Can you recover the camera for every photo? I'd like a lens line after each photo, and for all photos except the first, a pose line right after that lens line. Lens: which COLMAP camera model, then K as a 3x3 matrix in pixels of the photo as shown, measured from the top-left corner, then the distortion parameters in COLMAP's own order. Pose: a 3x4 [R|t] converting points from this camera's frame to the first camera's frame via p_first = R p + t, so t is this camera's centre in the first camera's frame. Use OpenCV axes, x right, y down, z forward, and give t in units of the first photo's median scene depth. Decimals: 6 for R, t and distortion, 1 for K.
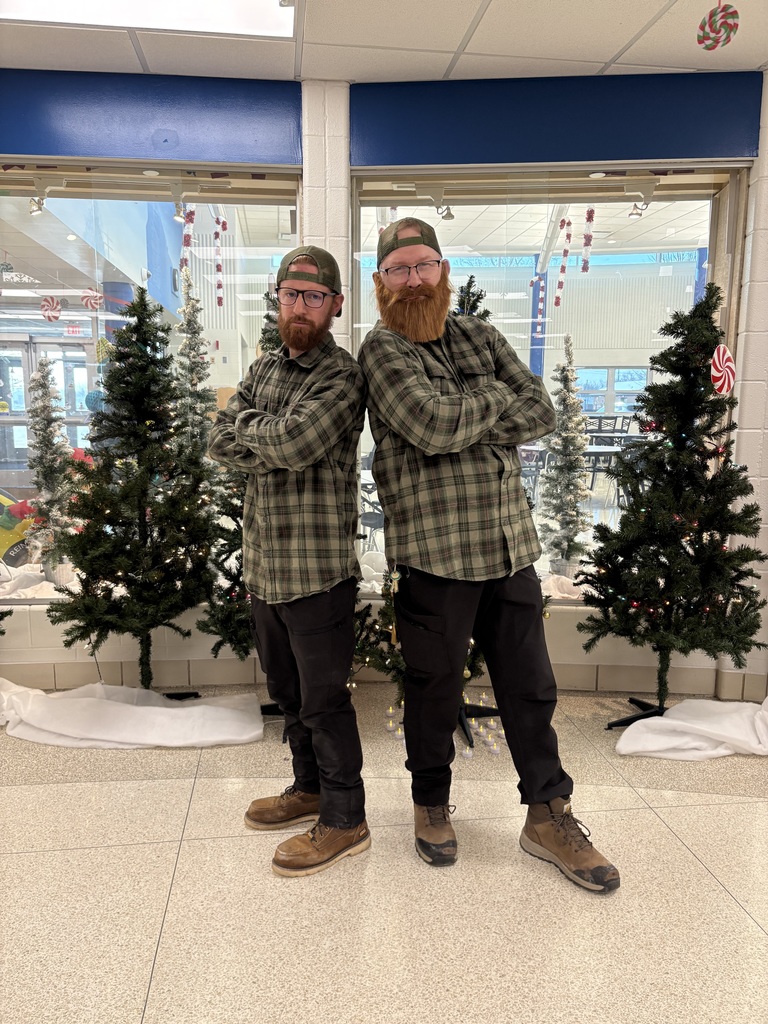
lens RADIAL K [[771.2, 0, 389.1], [0, 771.2, 519.8], [0, 0, 1]] dist [0.031192, -0.011752]
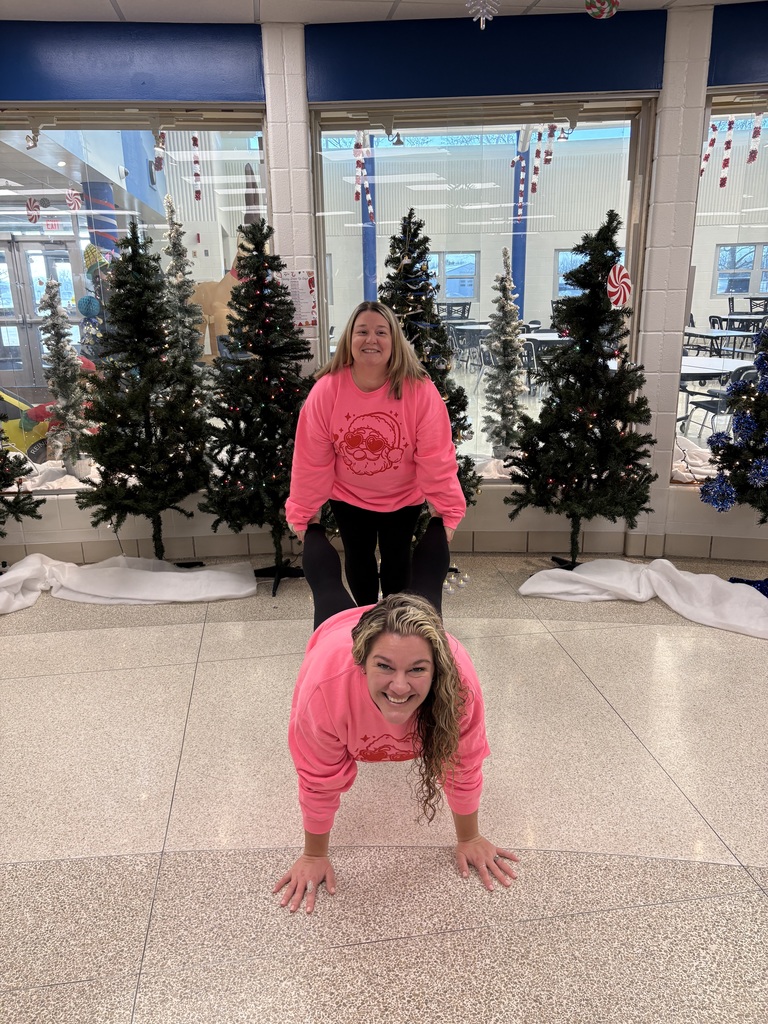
lens RADIAL K [[771.2, 0, 389.1], [0, 771.2, 519.8], [0, 0, 1]] dist [0.031192, -0.011752]
pose [[0.999651, -0.025954, 0.004883, 0.048305], [0.024981, 0.989268, 0.143962, -0.012976], [-0.008567, -0.143790, 0.989571, -0.218794]]
